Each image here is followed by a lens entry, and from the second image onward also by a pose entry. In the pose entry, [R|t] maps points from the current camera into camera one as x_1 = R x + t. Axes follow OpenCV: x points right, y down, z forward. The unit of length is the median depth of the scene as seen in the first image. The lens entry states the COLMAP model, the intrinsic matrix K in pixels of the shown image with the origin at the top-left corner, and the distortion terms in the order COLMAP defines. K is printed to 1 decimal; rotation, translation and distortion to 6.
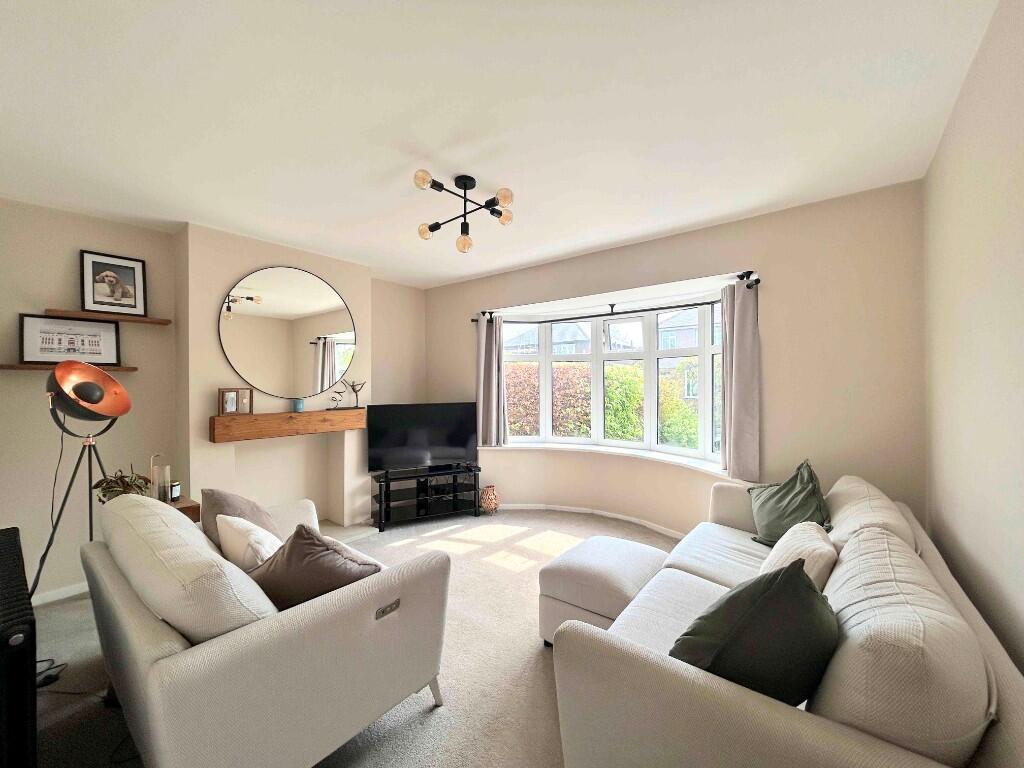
lens RADIAL K [[409.2, 0, 513.7], [0, 409.2, 383.6], [0, 0, 1]] dist [-0.000007, 0.000312]
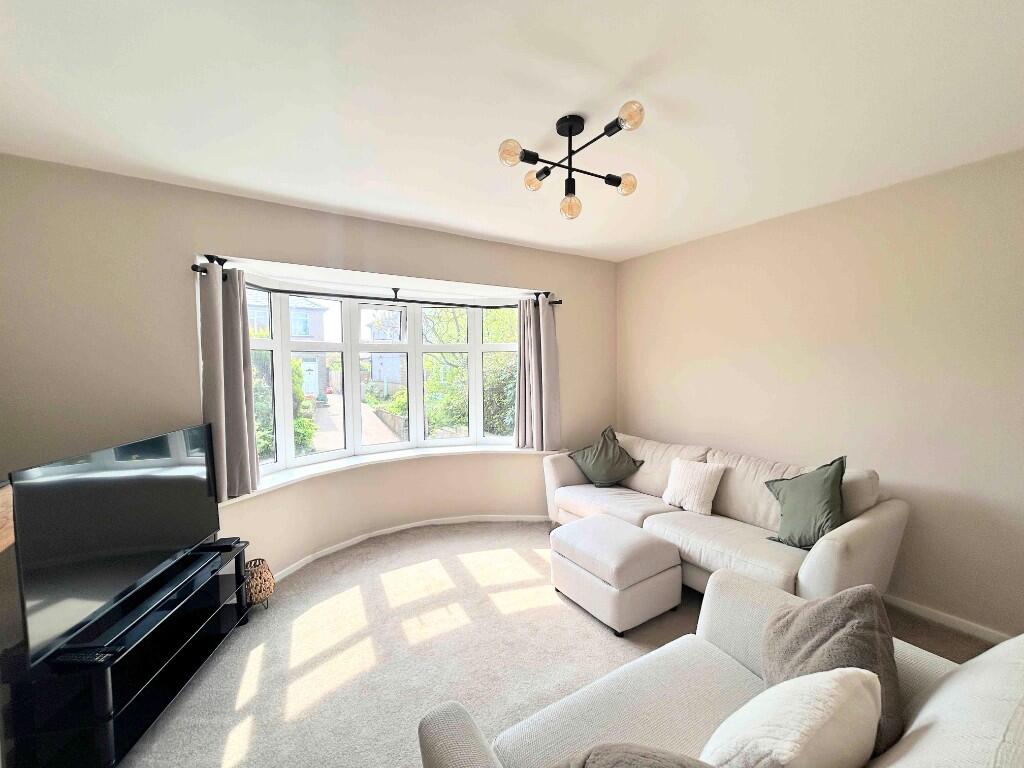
lens RADIAL K [[409.2, 0, 512.4], [0, 409.2, 382.5], [0, 0, 1]] dist [-0.000007, 0.000312]
pose [[0.328702, -0.039857, 0.943592, -0.531685], [0.012468, 0.999205, 0.037863, -0.025902], [-0.944351, -0.000681, 0.328938, 0.506510]]
